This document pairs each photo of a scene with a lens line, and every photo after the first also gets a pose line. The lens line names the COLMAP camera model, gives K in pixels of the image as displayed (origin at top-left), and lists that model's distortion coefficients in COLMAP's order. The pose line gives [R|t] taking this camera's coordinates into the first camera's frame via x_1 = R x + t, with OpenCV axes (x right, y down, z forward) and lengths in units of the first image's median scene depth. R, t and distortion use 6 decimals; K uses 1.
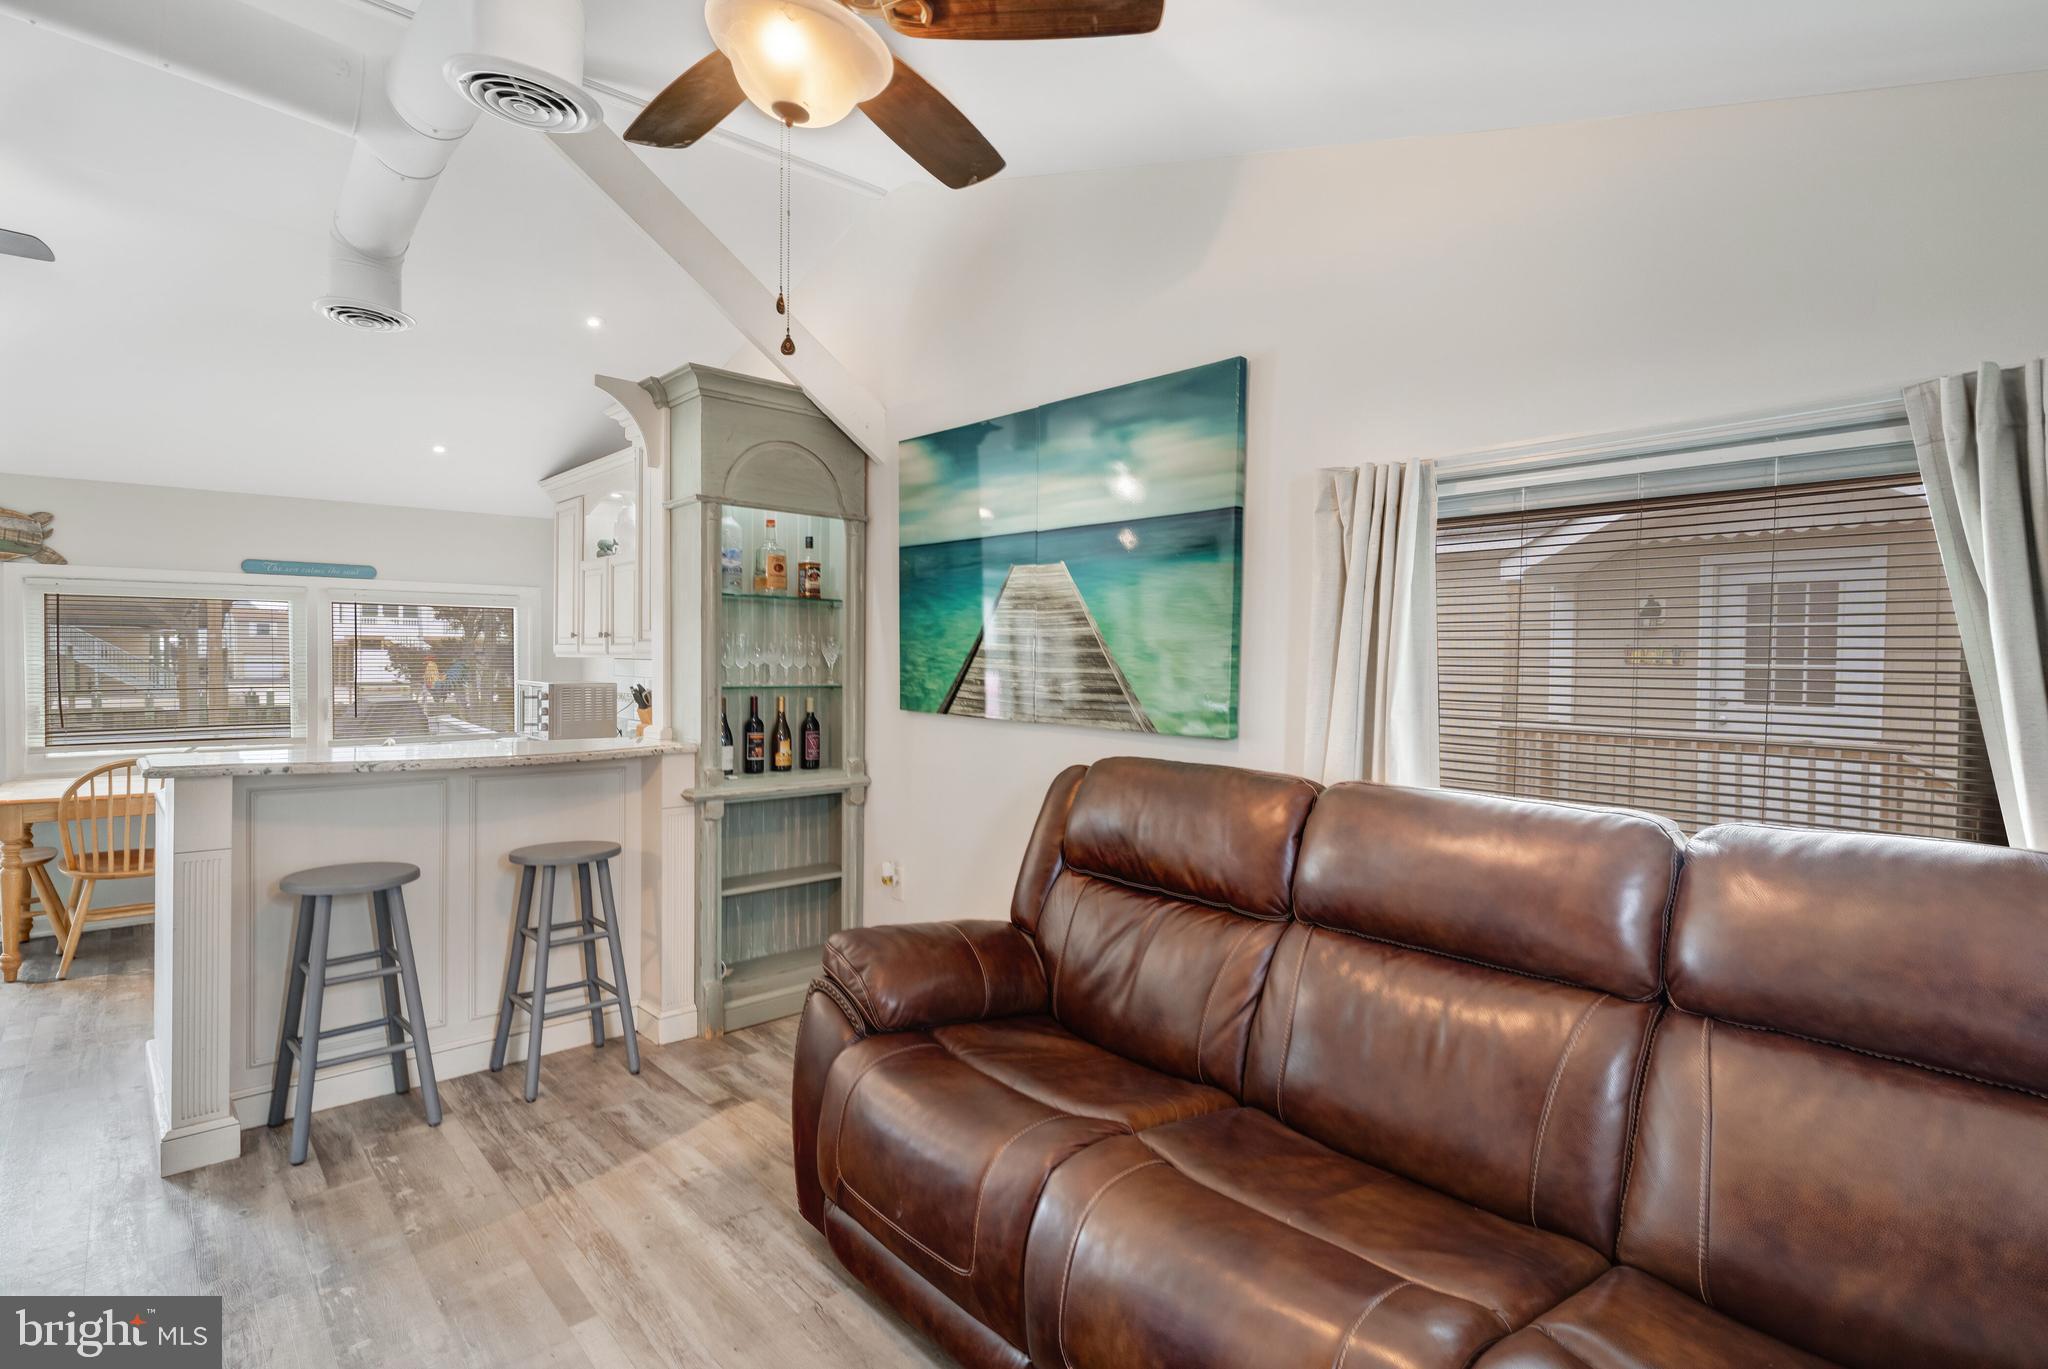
lens RADIAL K [[985.4, 0, 1017.3], [0, 985.4, 702.8], [0, 0, 1]] dist [-0.002030, -0.000518]
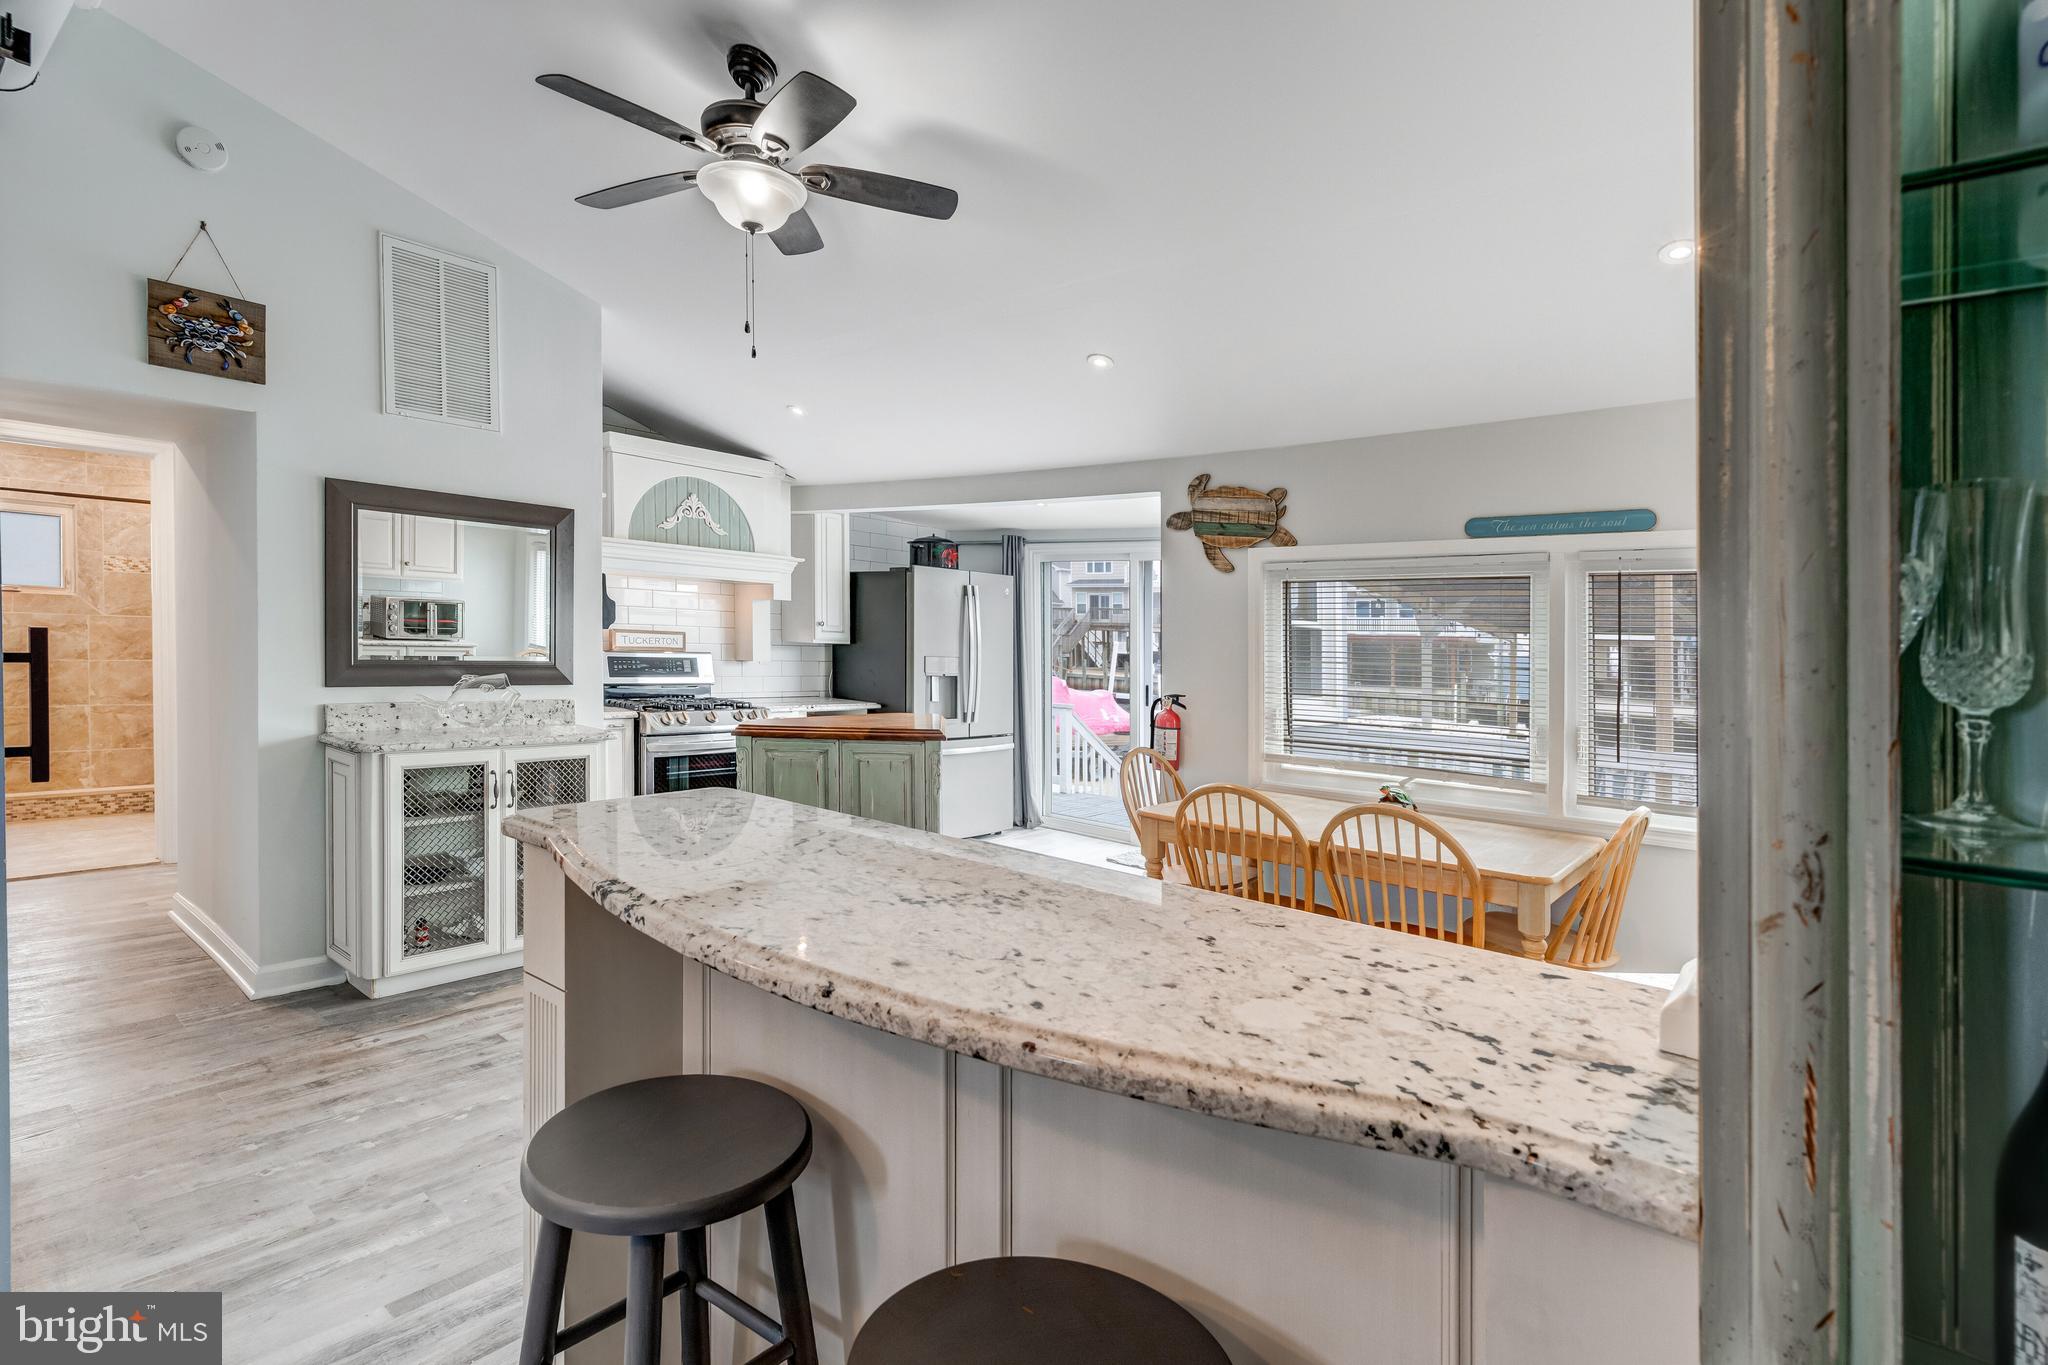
lens RADIAL K [[1016.6, 0, 1018.5], [0, 1016.6, 643.3], [0, 0, 1]] dist [0.000220, -0.000103]
pose [[0.121666, -0.002566, -0.992568, -0.142146], [-0.076727, 0.996980, -0.011982, -0.032494], [0.989601, 0.077615, 0.121102, 0.818338]]
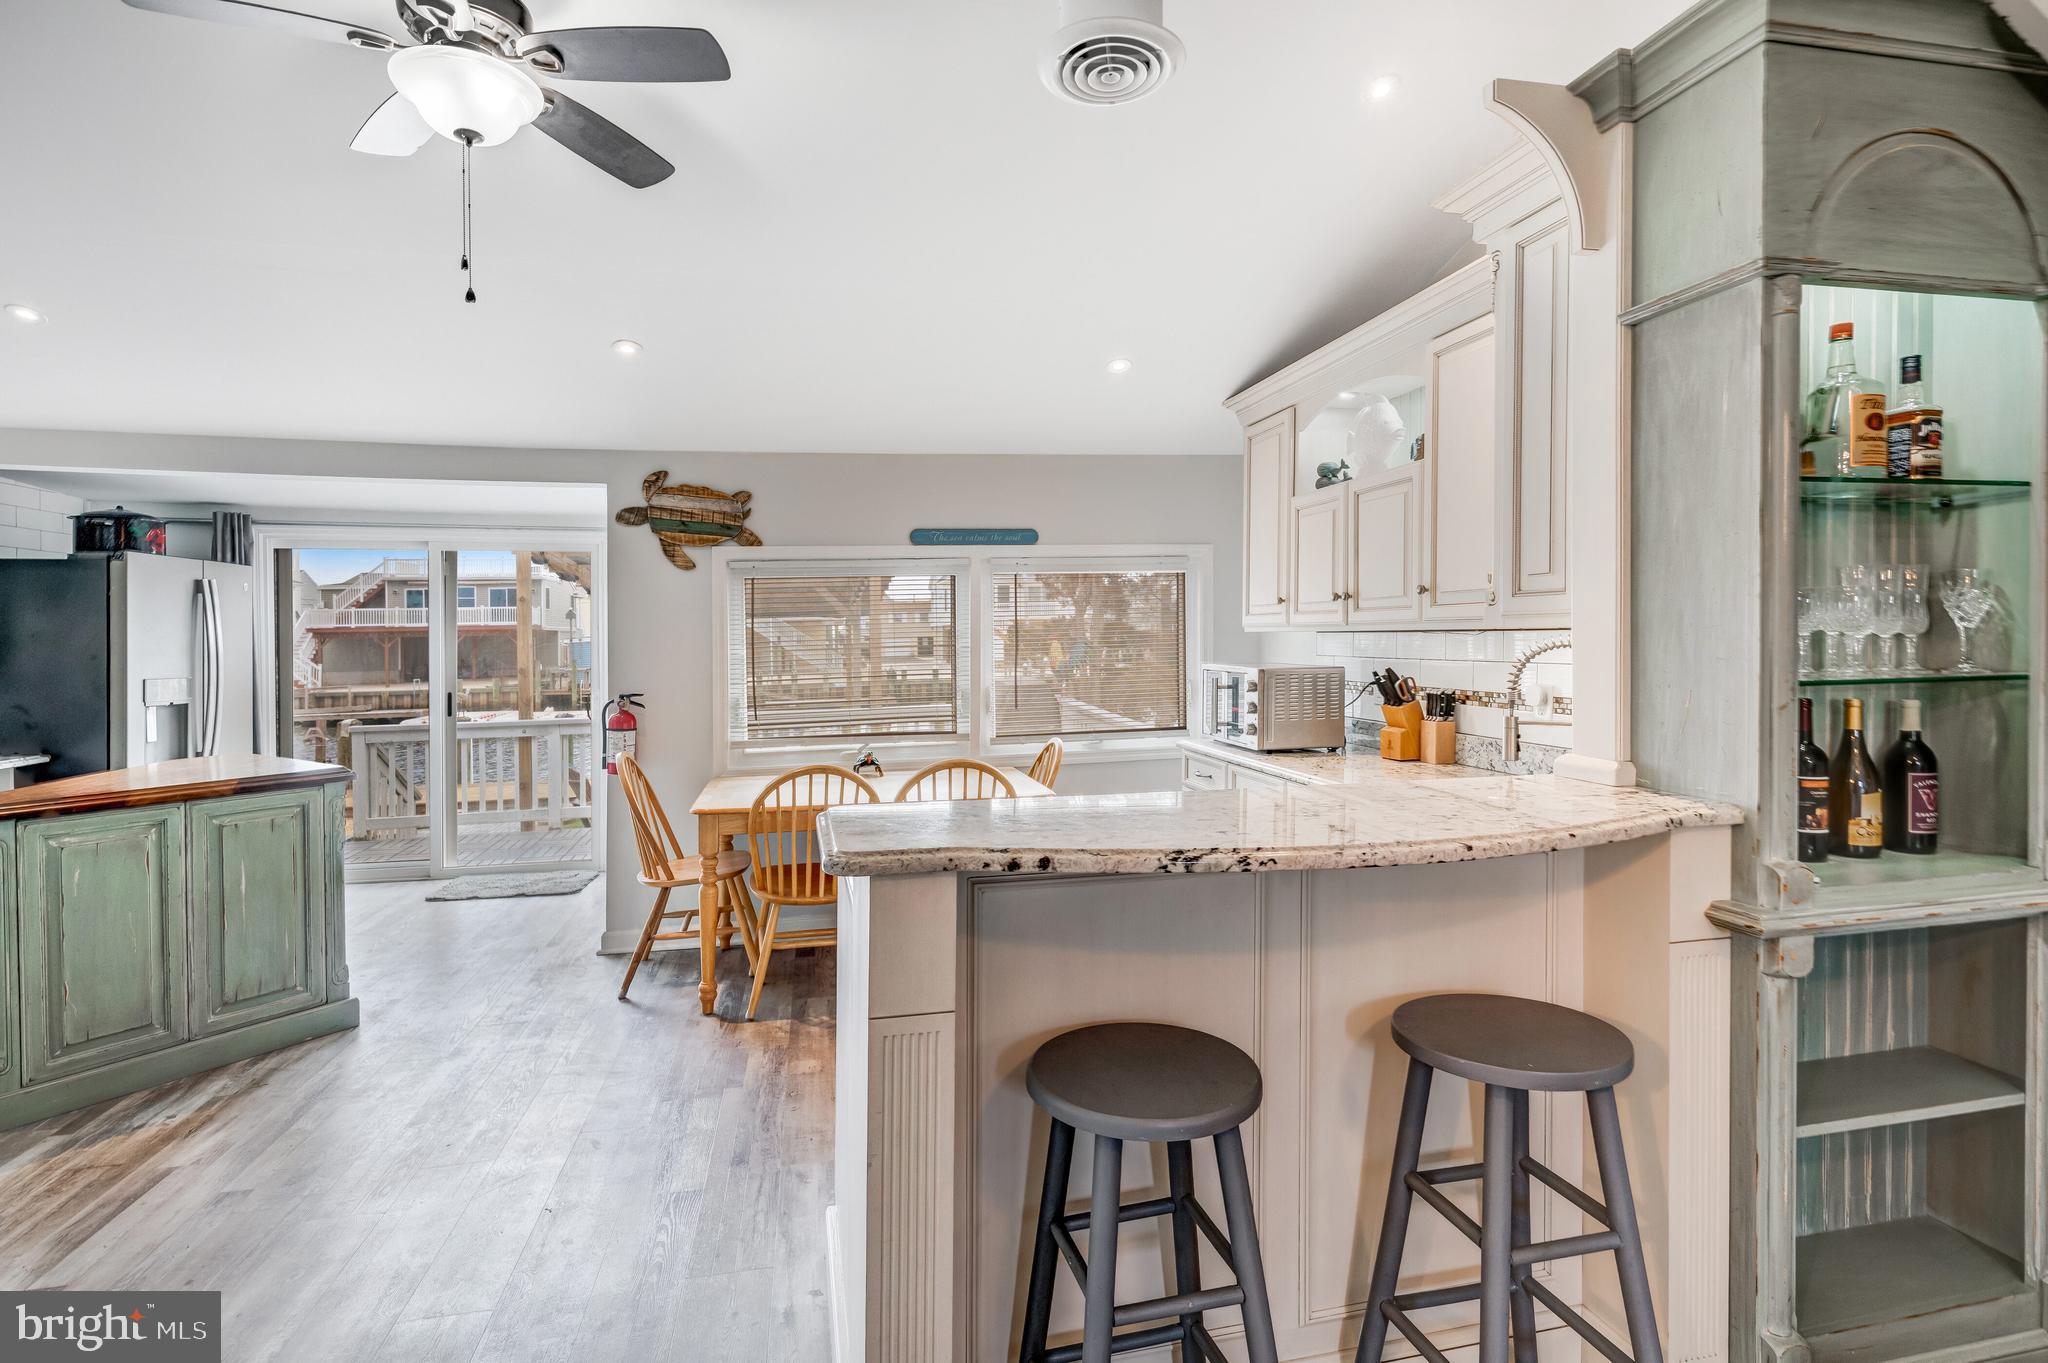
lens RADIAL K [[1016.6, 0, 1018.5], [0, 1016.6, 642.3], [0, 0, 1]] dist [0.000220, -0.000103]
pose [[0.859196, -0.021067, -0.511213, -0.331981], [0.003124, 0.999349, -0.035933, -0.016968], [0.511637, 0.029276, 0.858703, 0.372275]]
